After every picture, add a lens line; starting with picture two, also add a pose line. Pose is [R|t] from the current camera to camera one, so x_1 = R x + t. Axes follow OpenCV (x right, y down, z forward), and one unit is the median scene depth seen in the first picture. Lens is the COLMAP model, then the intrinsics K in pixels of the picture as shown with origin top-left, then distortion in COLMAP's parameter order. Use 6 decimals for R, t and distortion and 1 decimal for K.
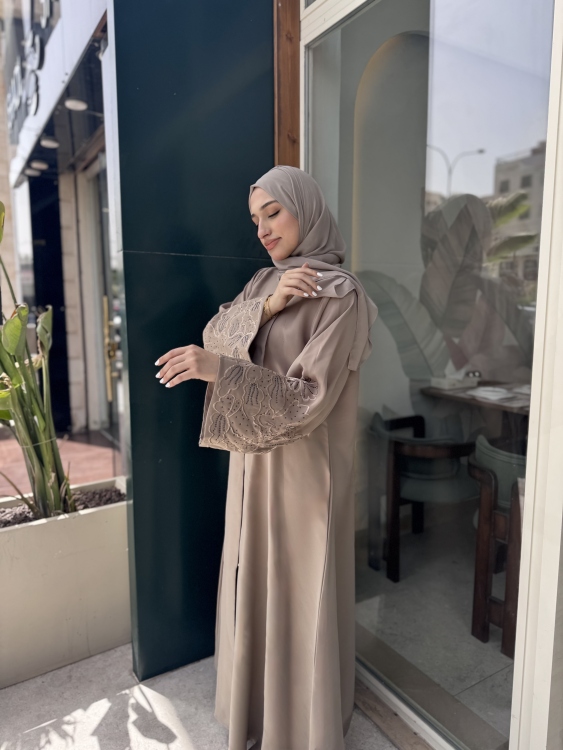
lens RADIAL K [[536.7, 0, 281.5], [0, 536.7, 375.0], [0, 0, 1]] dist [0.005030, -0.029503]
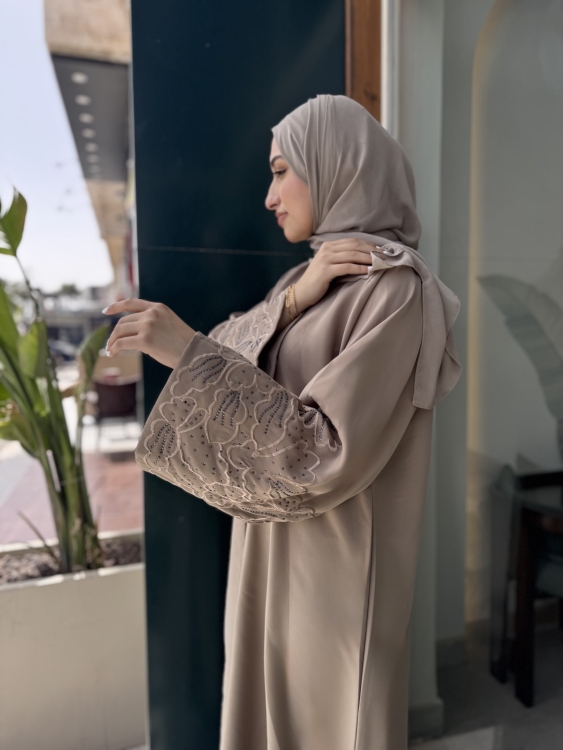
lens RADIAL K [[553.7, 0, 281.5], [0, 553.7, 375.0], [0, 0, 1]] dist [-0.003543, -0.006993]
pose [[0.966628, 0.013313, -0.255838, 0.098016], [-0.027225, 0.998332, -0.050911, -0.006706], [0.254733, 0.056177, 0.965378, 0.236416]]
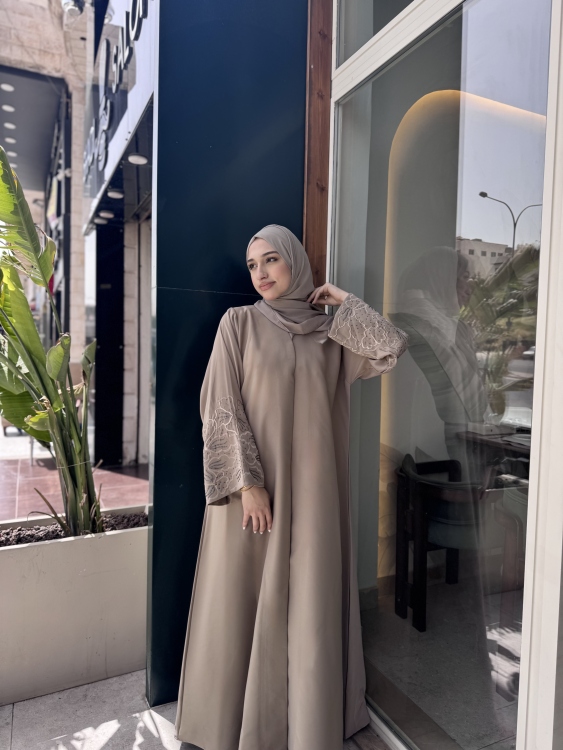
lens RADIAL K [[536.7, 0, 281.5], [0, 536.7, 375.0], [0, 0, 1]] dist [0.005030, -0.029503]
pose [[0.993509, 0.029306, -0.109918, 0.068729], [-0.038654, 0.995723, -0.083908, 0.022681], [0.106989, 0.087612, 0.990393, -0.027057]]
